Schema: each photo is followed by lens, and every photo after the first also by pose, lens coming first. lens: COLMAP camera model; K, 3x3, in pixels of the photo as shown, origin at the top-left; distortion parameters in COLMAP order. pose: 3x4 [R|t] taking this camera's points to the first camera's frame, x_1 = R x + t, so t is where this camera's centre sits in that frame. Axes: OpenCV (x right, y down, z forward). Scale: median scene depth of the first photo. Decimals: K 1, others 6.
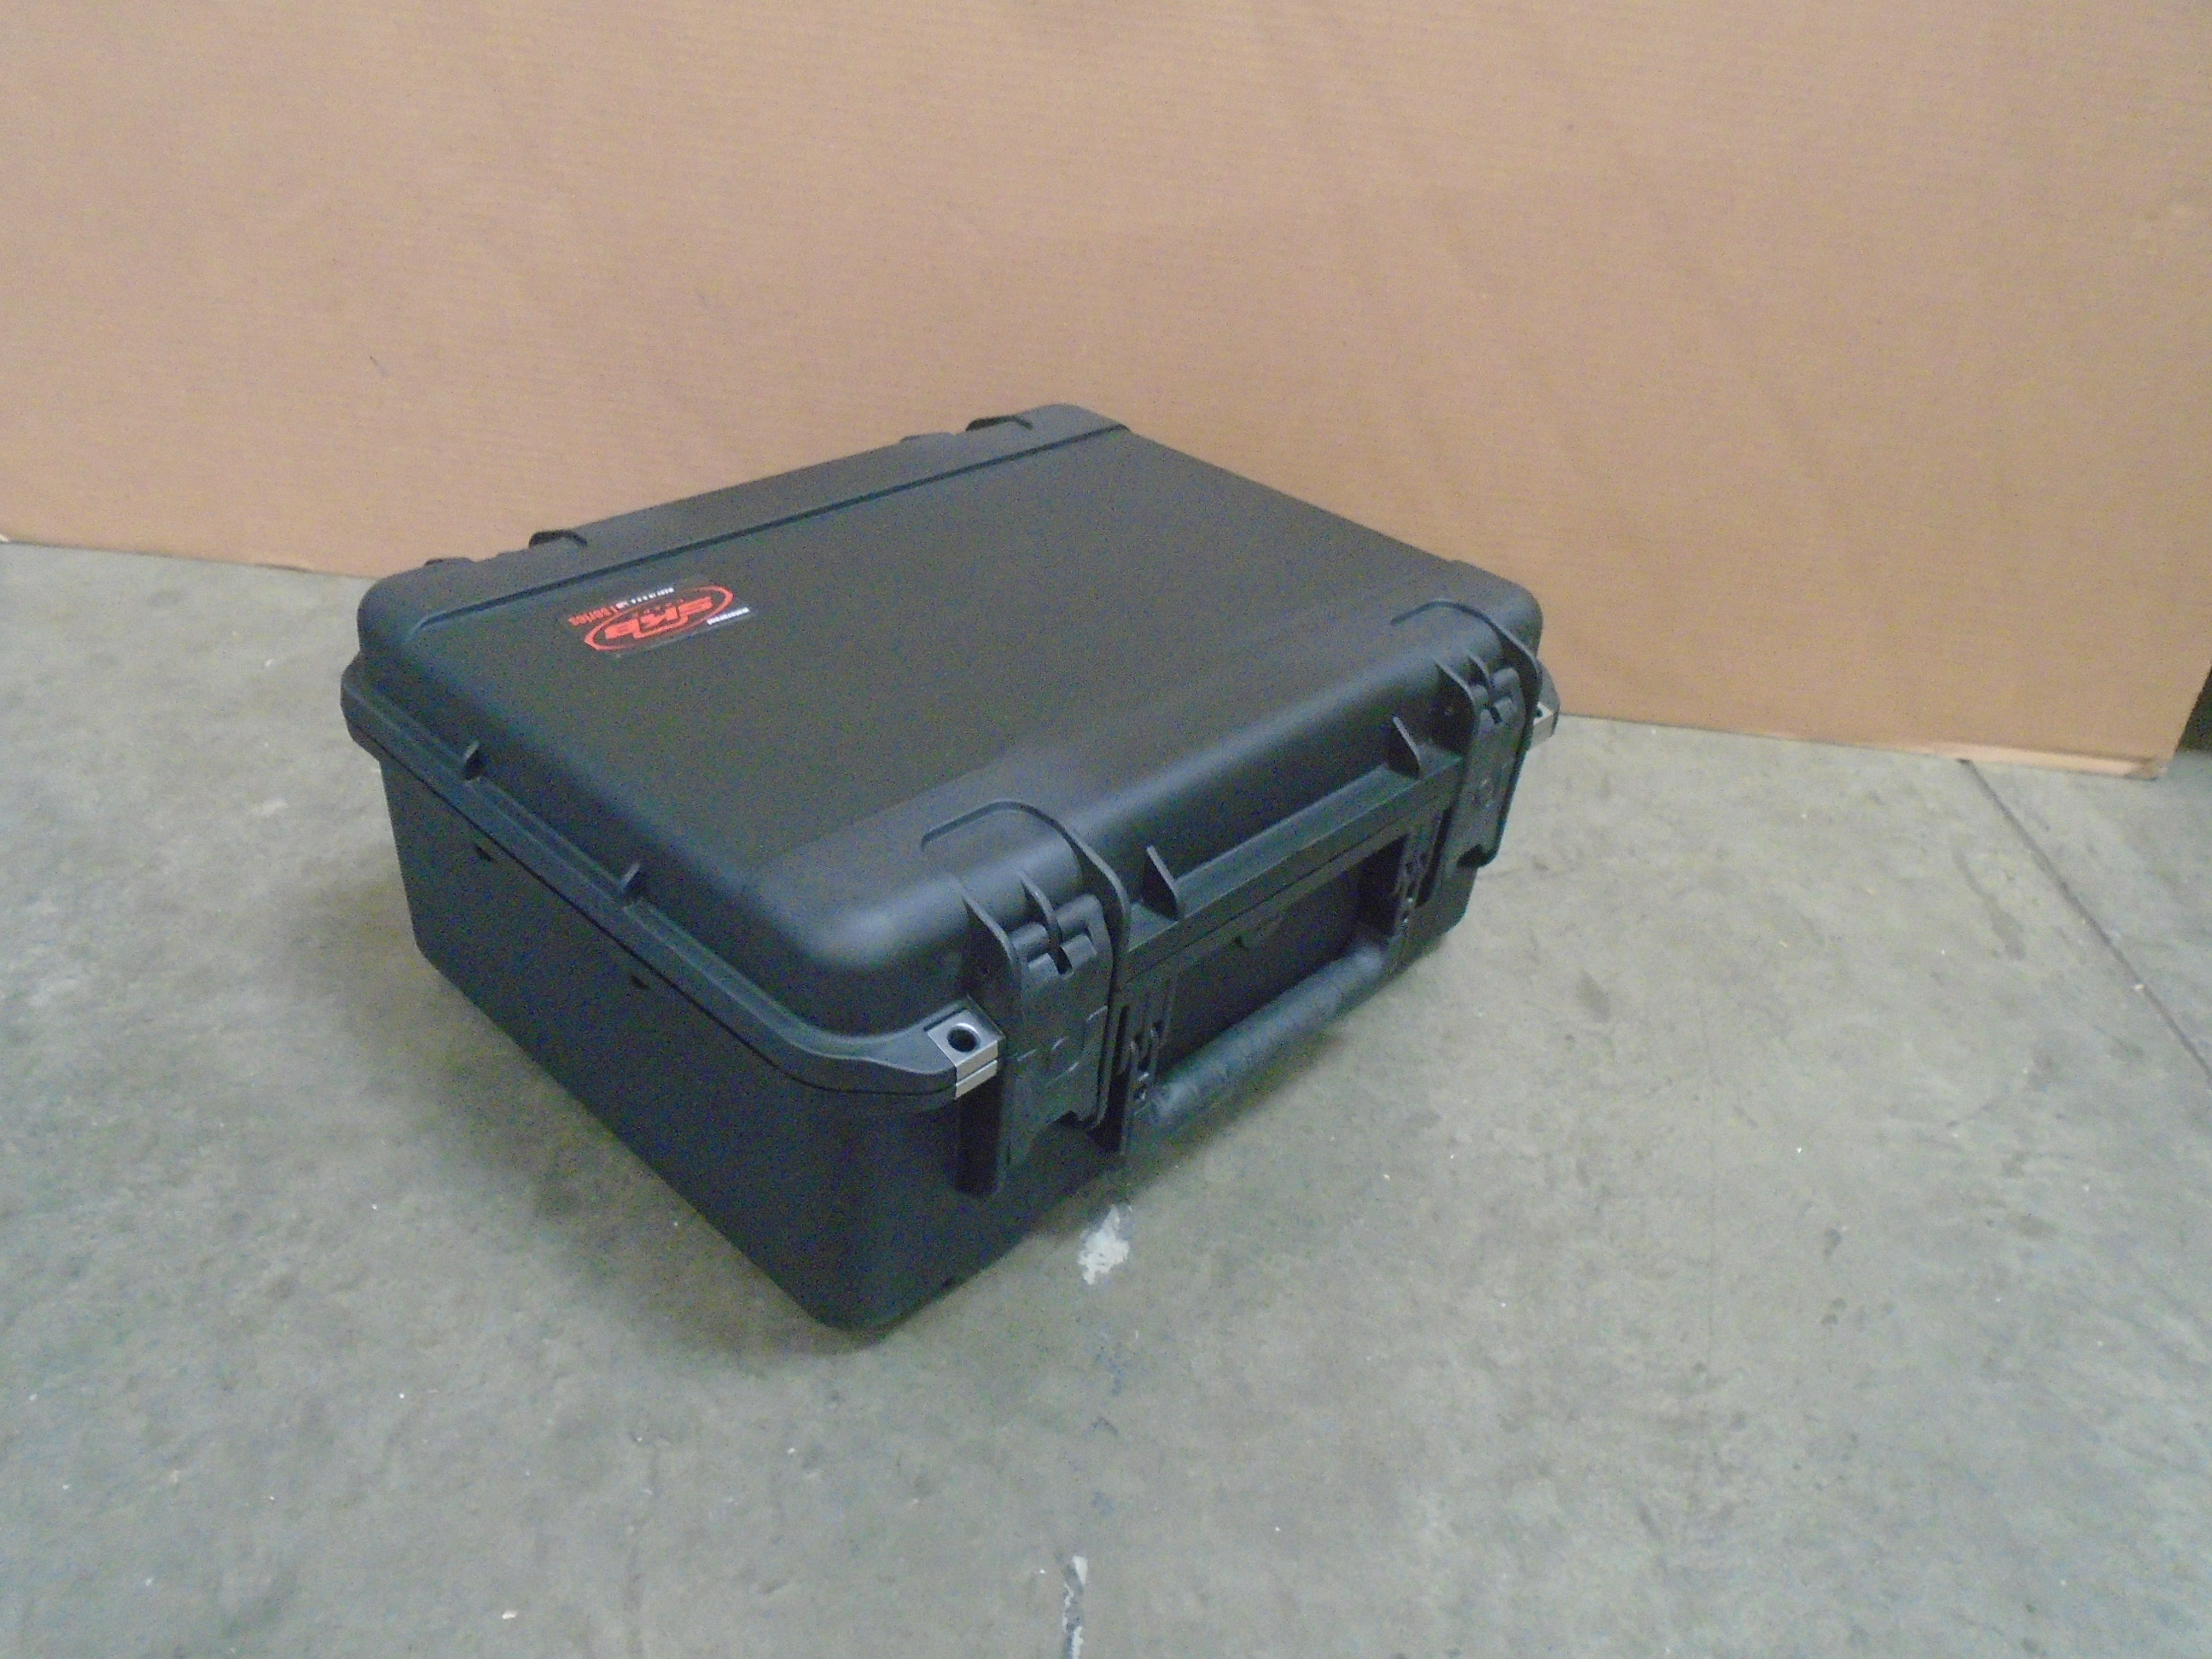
lens RADIAL K [[1693.9, 0, 1117.7], [0, 1693.9, 843.6], [0, 0, 1]] dist [-0.010371, 0.000382]
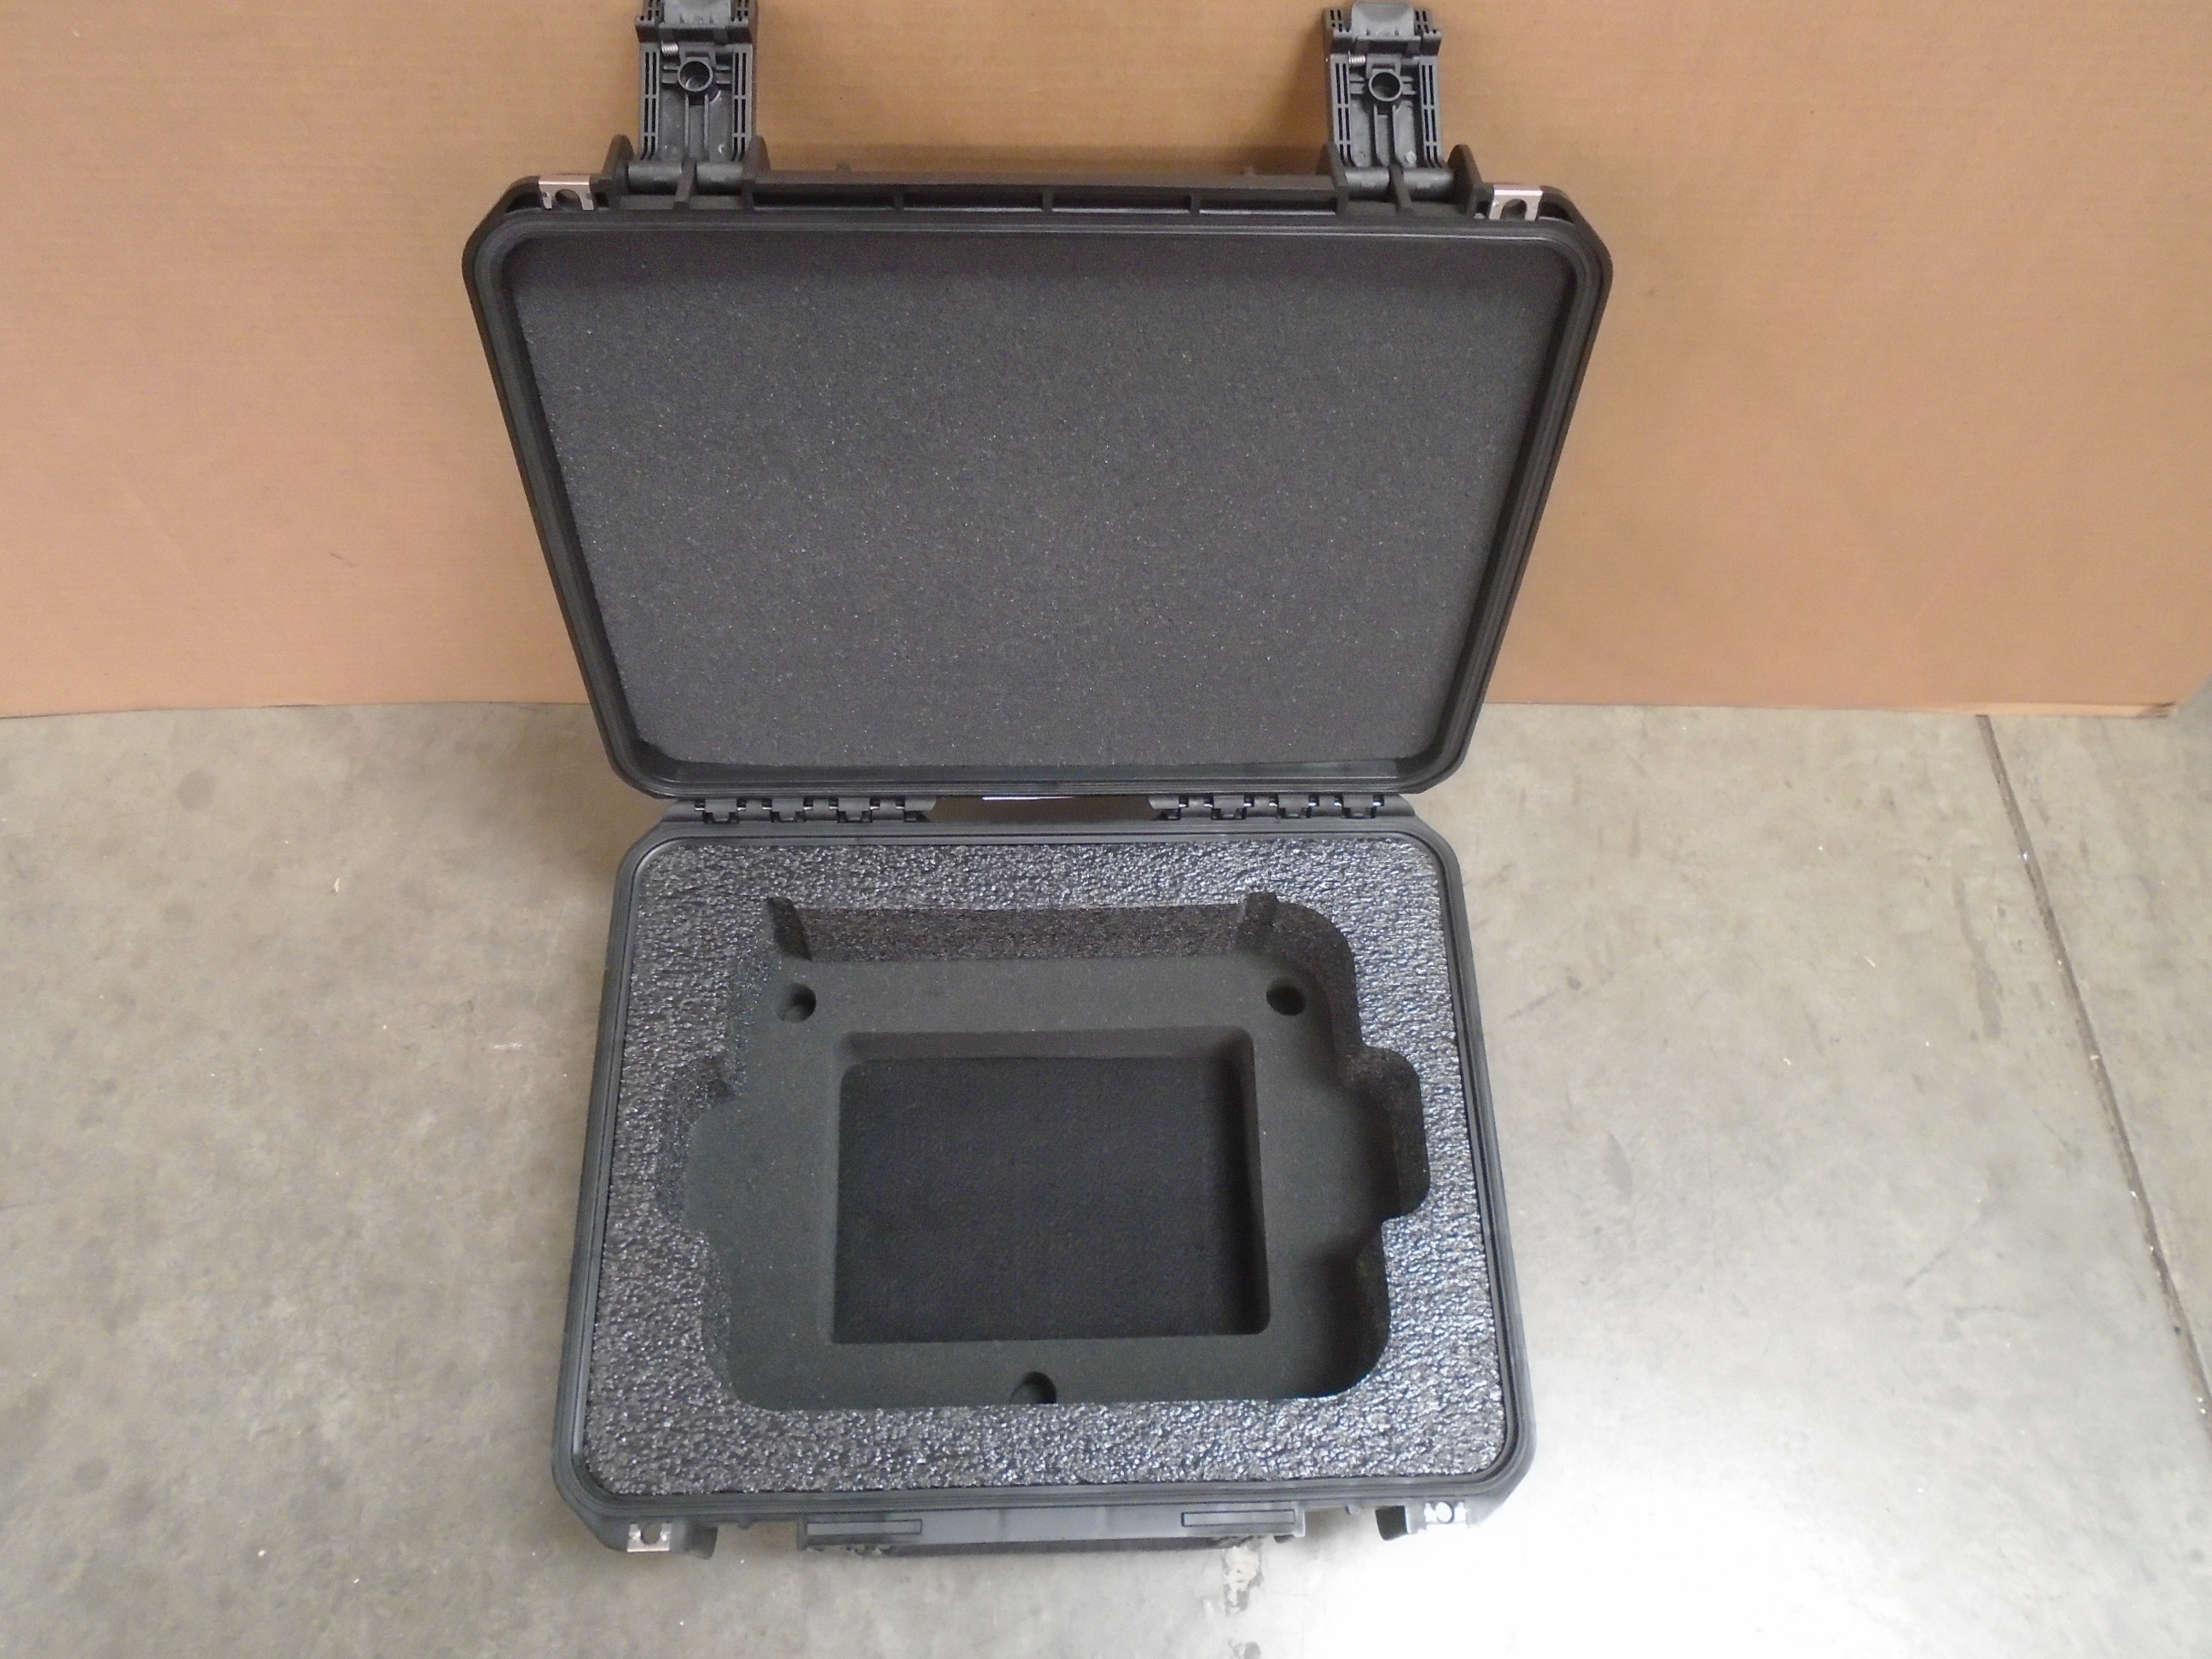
lens RADIAL K [[1693.9, 0, 1114.7], [0, 1693.9, 835.4], [0, 0, 1]] dist [-0.010371, 0.000382]
pose [[0.995263, -0.097221, -0.000465, -0.041097], [0.083776, 0.855180, 0.511515, -0.760256], [-0.049332, -0.509131, 0.859274, 0.146571]]
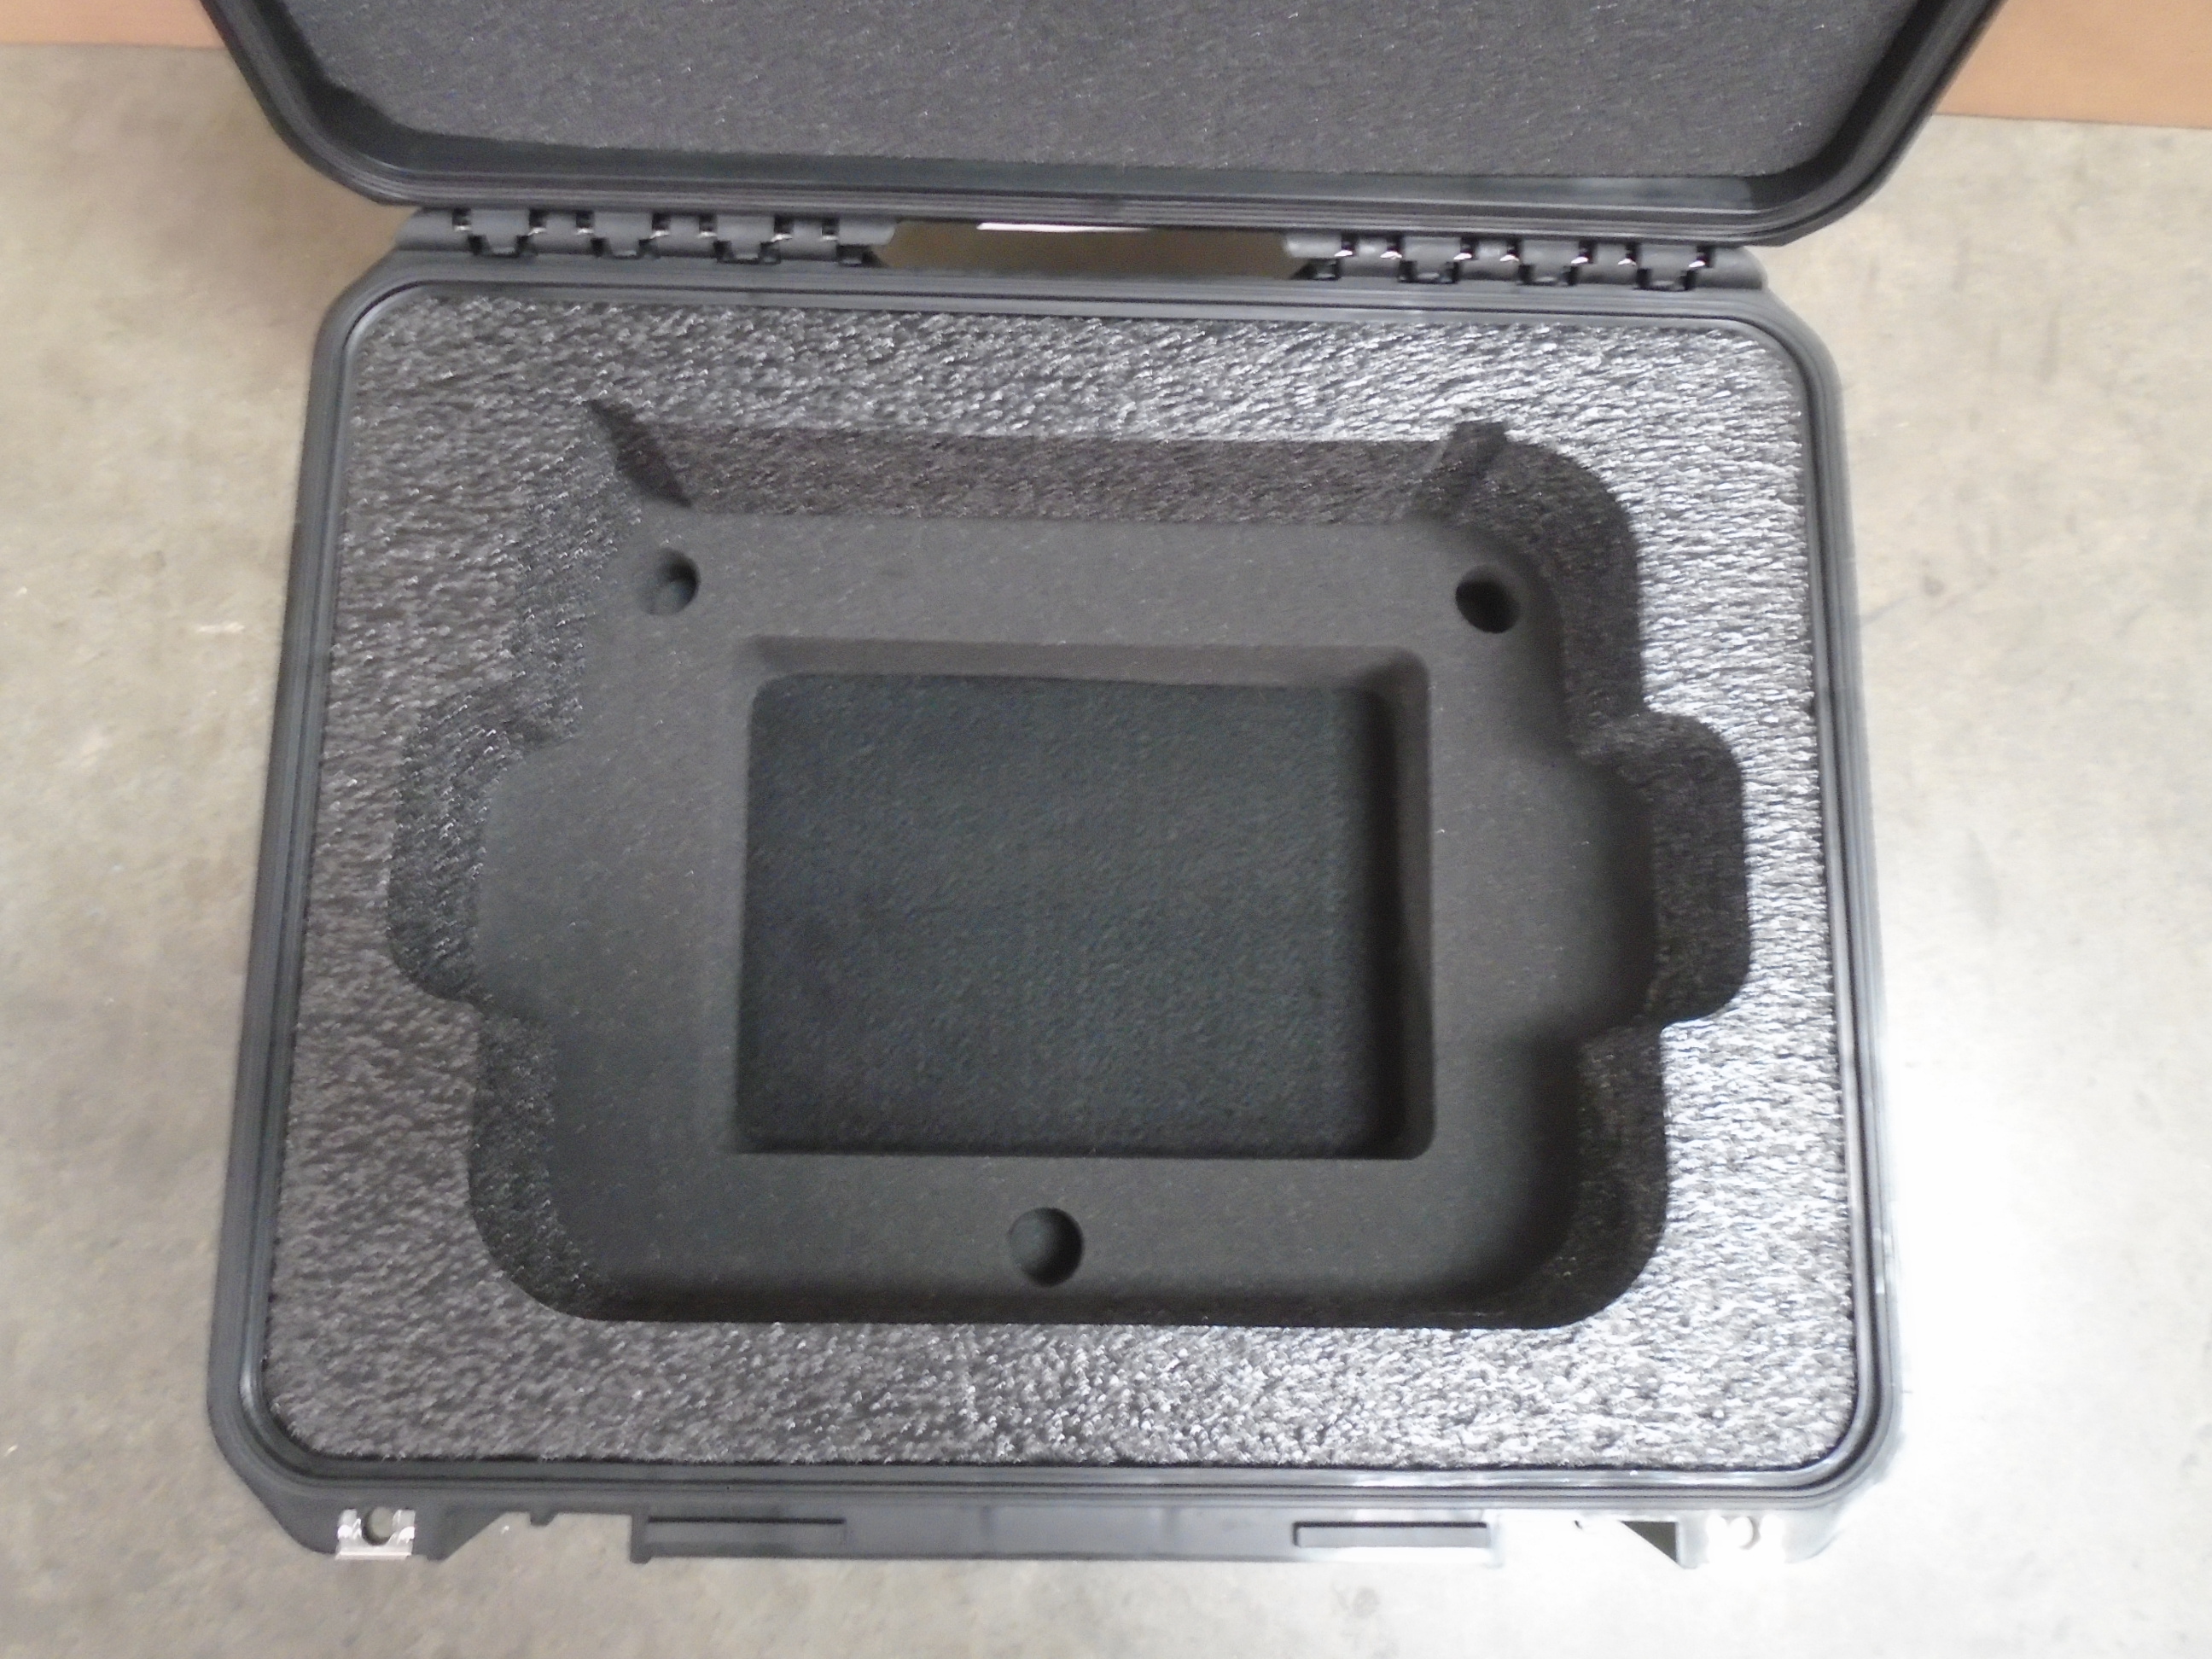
lens RADIAL K [[1693.9, 0, 1109.2], [0, 1693.9, 826.7], [0, 0, 1]] dist [-0.010371, 0.000382]
pose [[0.997649, -0.052809, -0.043673, -0.064573], [0.067958, 0.680411, 0.729673, -0.511274], [-0.008818, -0.730926, 0.682400, 0.548849]]
